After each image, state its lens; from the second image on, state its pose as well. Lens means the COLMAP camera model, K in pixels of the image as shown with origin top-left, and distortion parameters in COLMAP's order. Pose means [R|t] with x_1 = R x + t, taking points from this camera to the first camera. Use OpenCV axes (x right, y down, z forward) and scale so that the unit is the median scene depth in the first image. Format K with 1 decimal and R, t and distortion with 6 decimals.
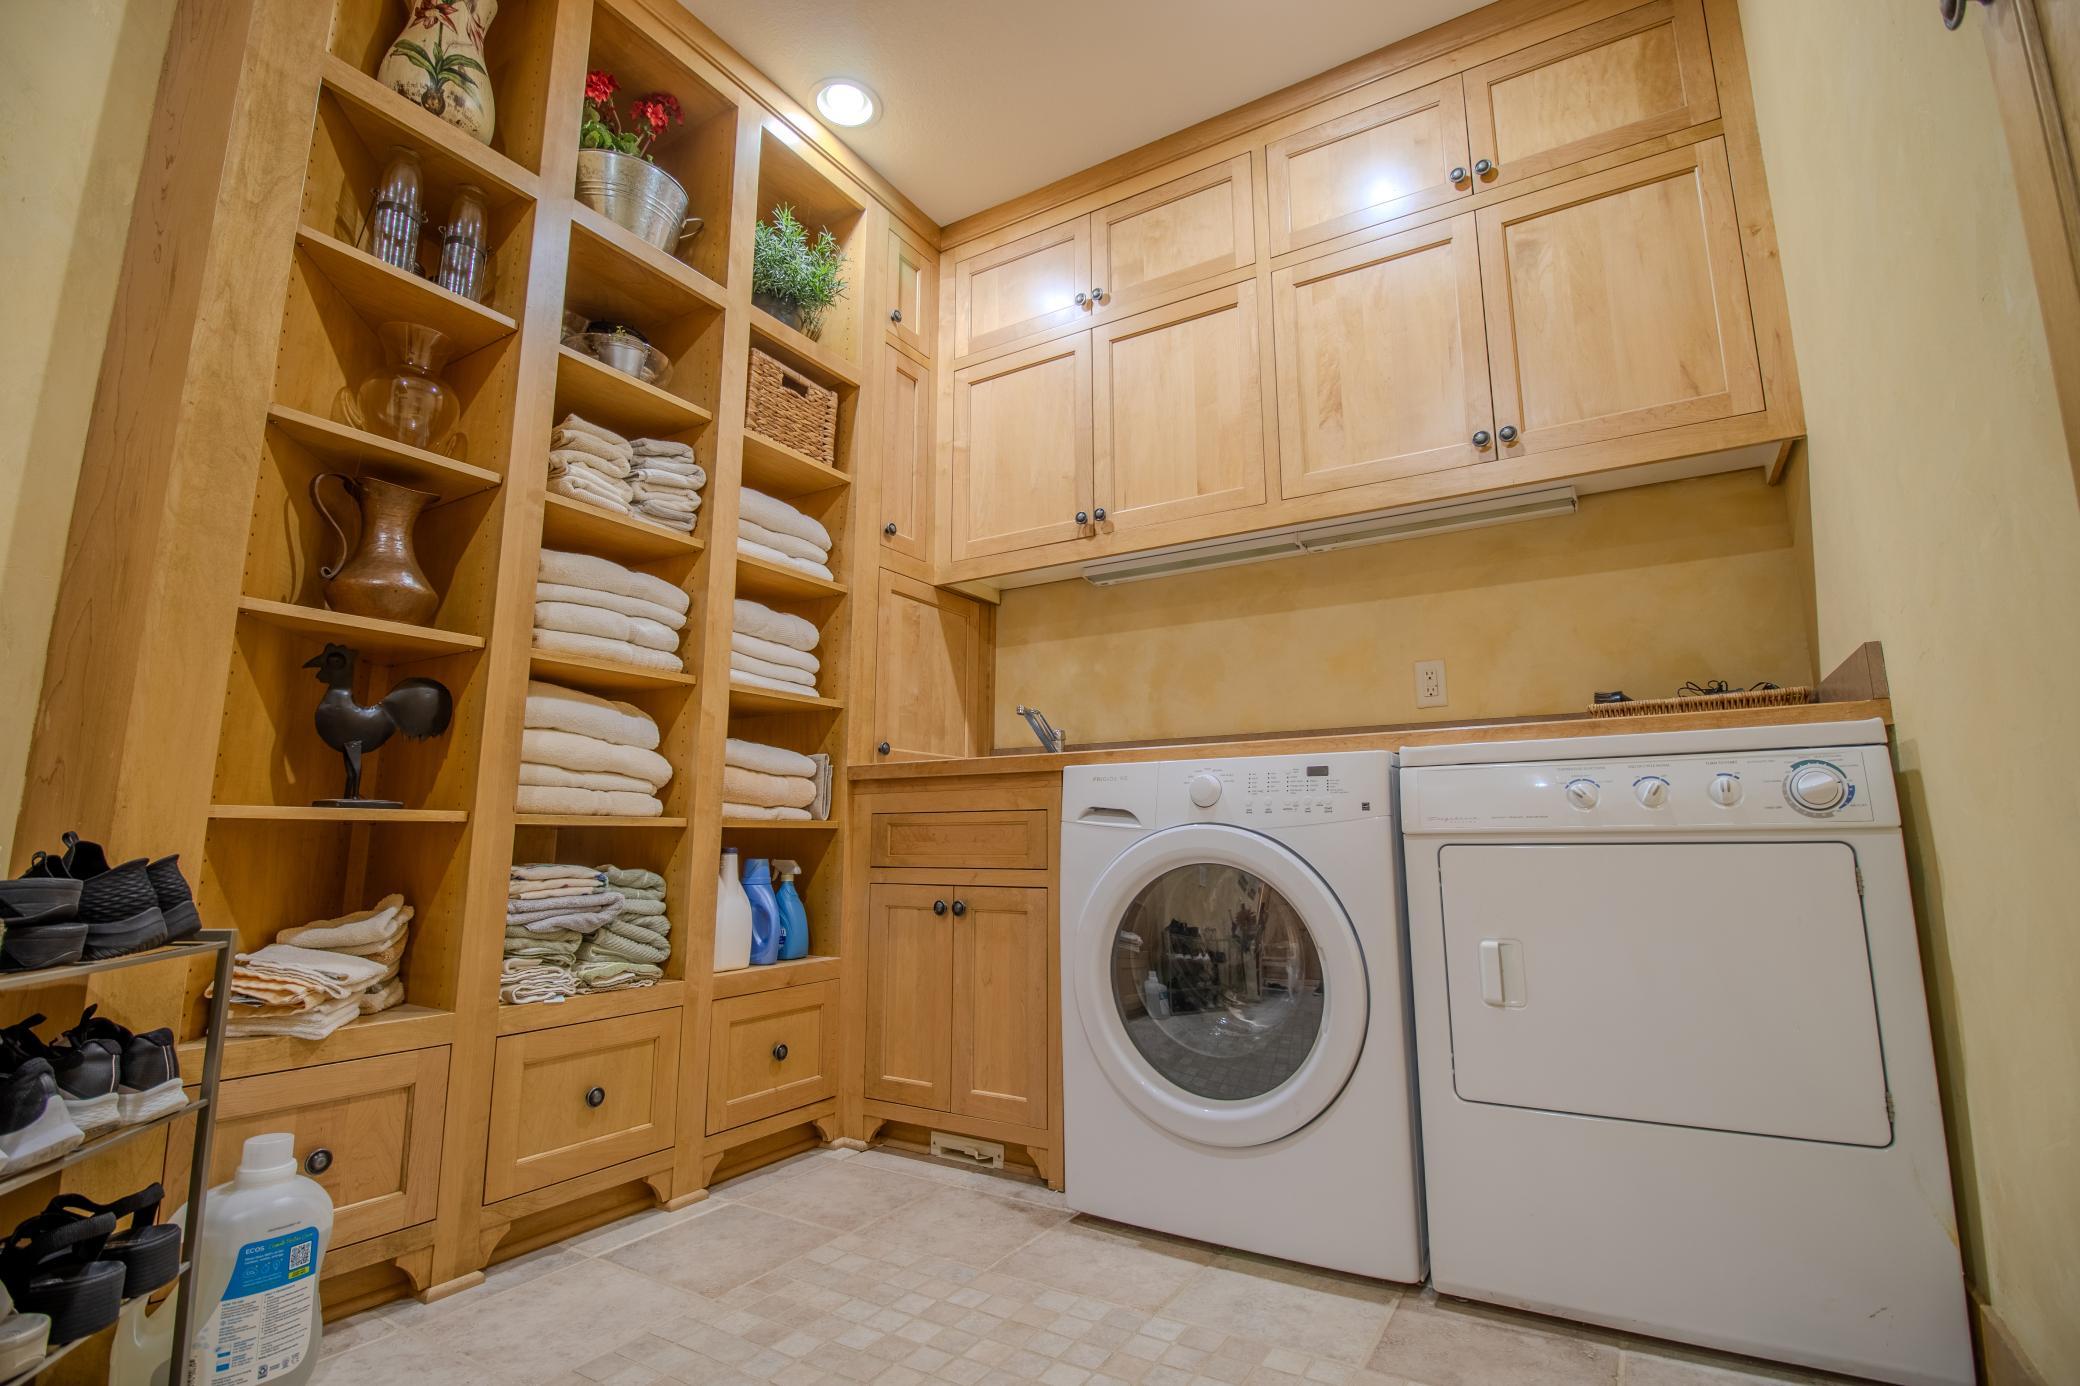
lens RADIAL K [[960.5, 0, 1047.5], [0, 960.5, 680.0], [0, 0, 1]] dist [-0.000293, -0.000943]
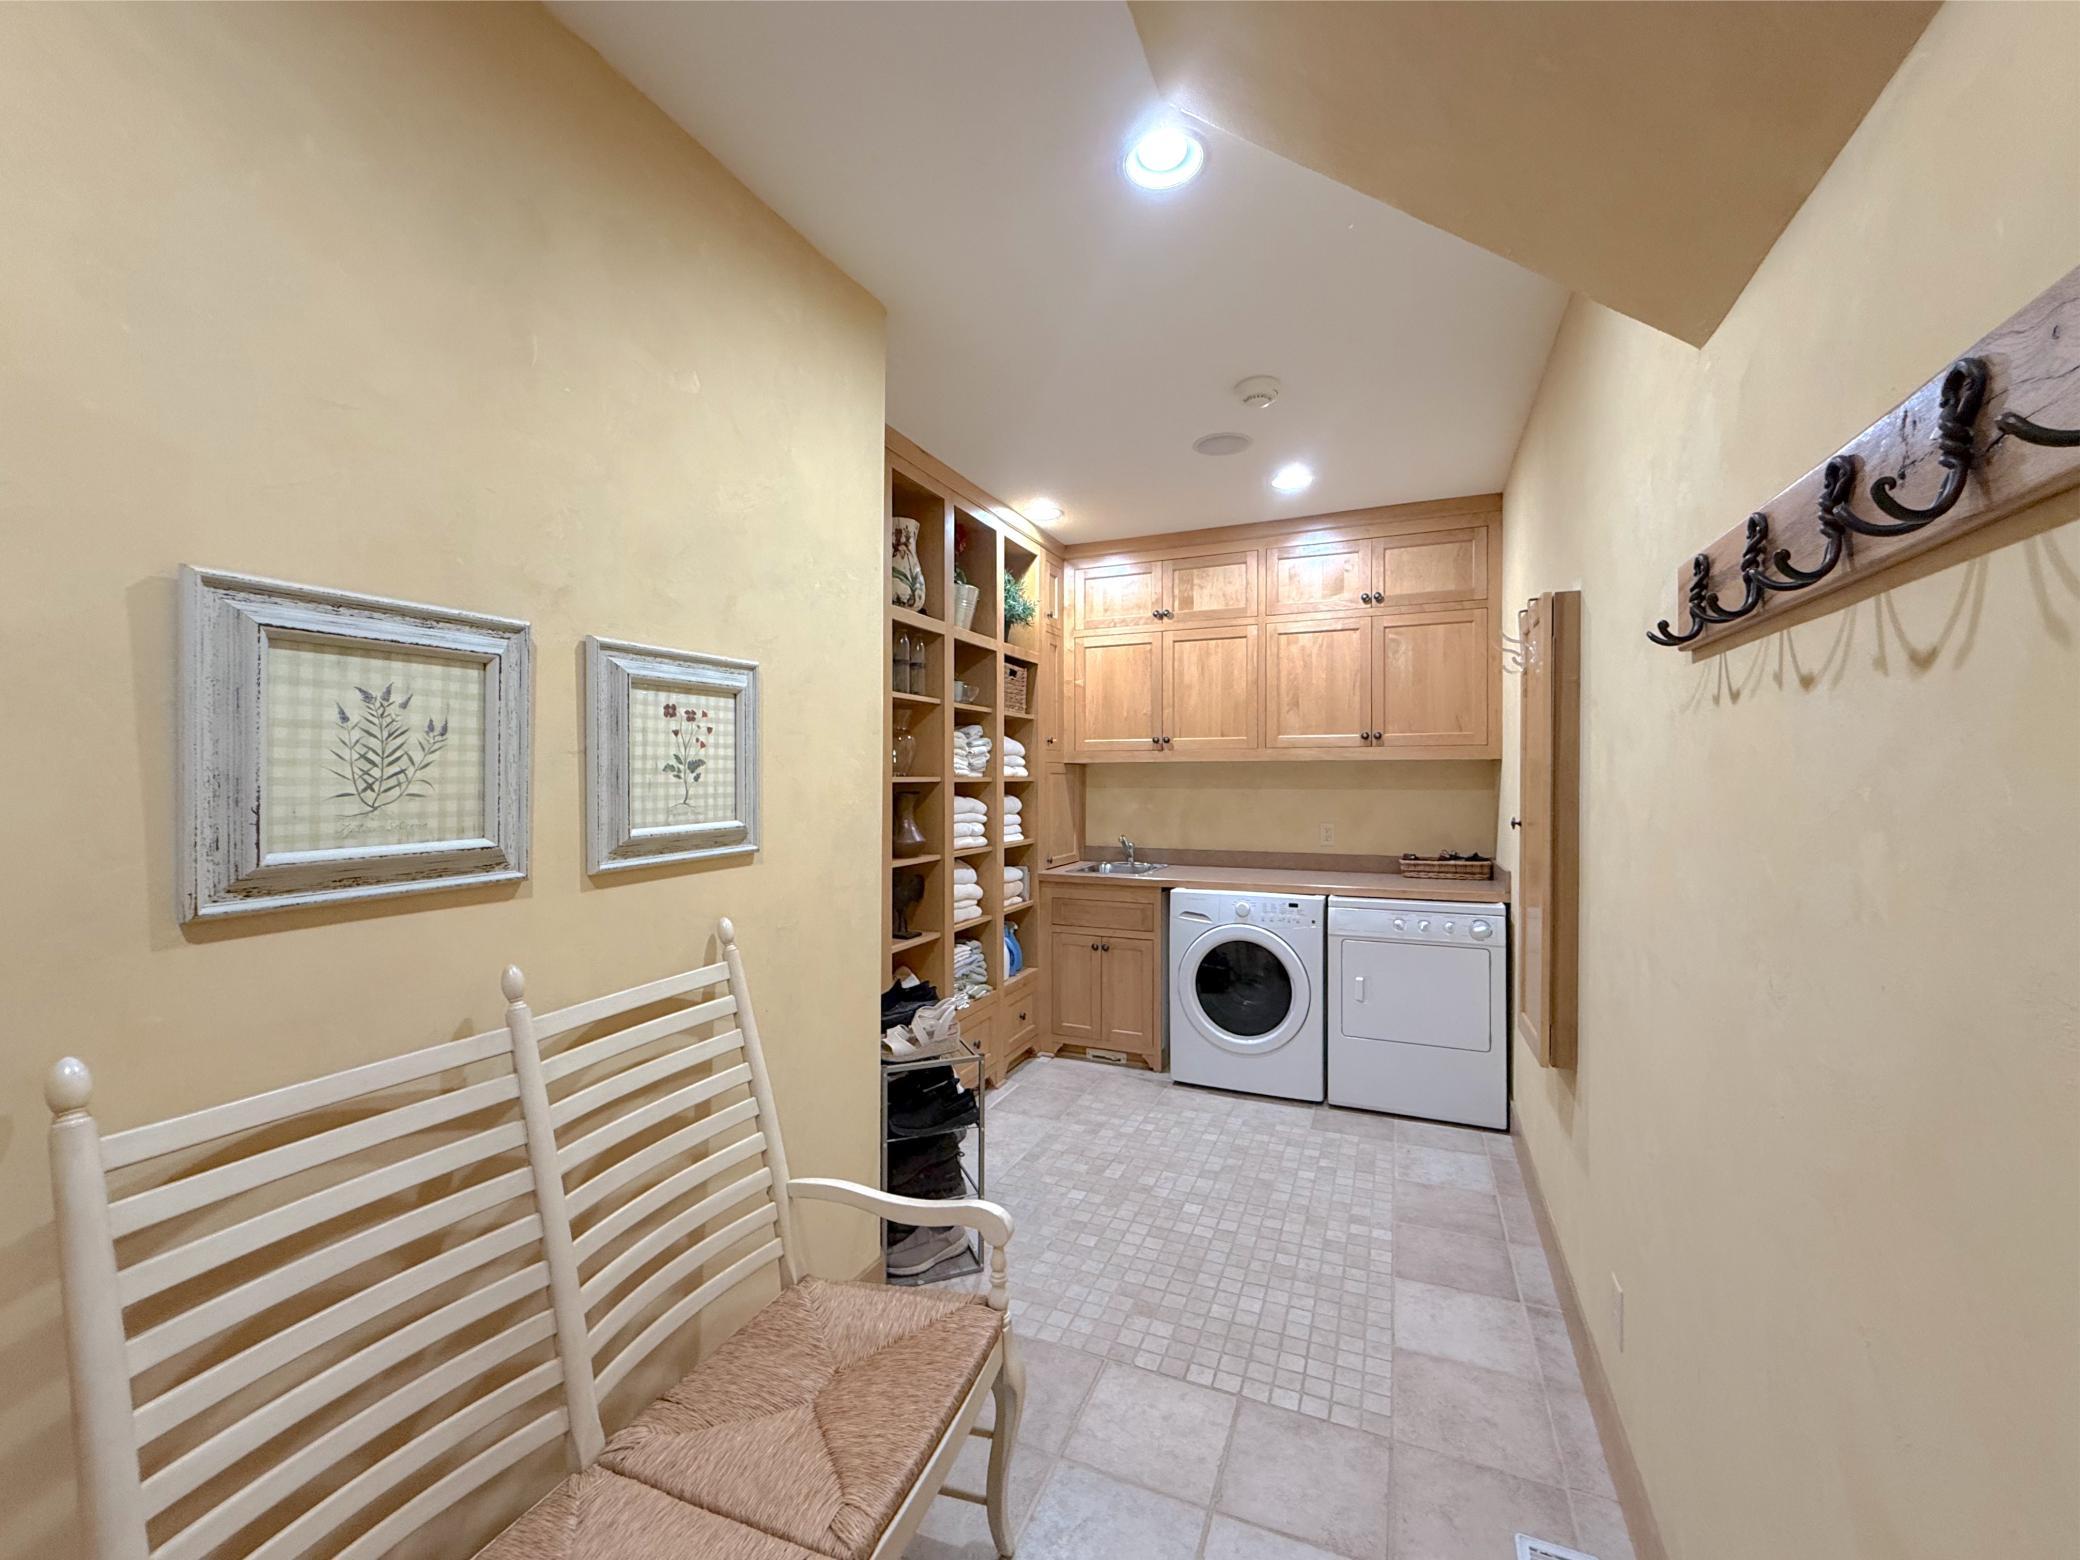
lens RADIAL K [[850.4, 0, 1035.2], [0, 850.4, 782.4], [0, 0, 1]] dist [0.021876, 0.000231]
pose [[0.990198, 0.000484, 0.139667, -0.515645], [-0.025198, 0.984204, 0.175235, -0.444949], [-0.137376, -0.177037, 0.974570, -0.729776]]
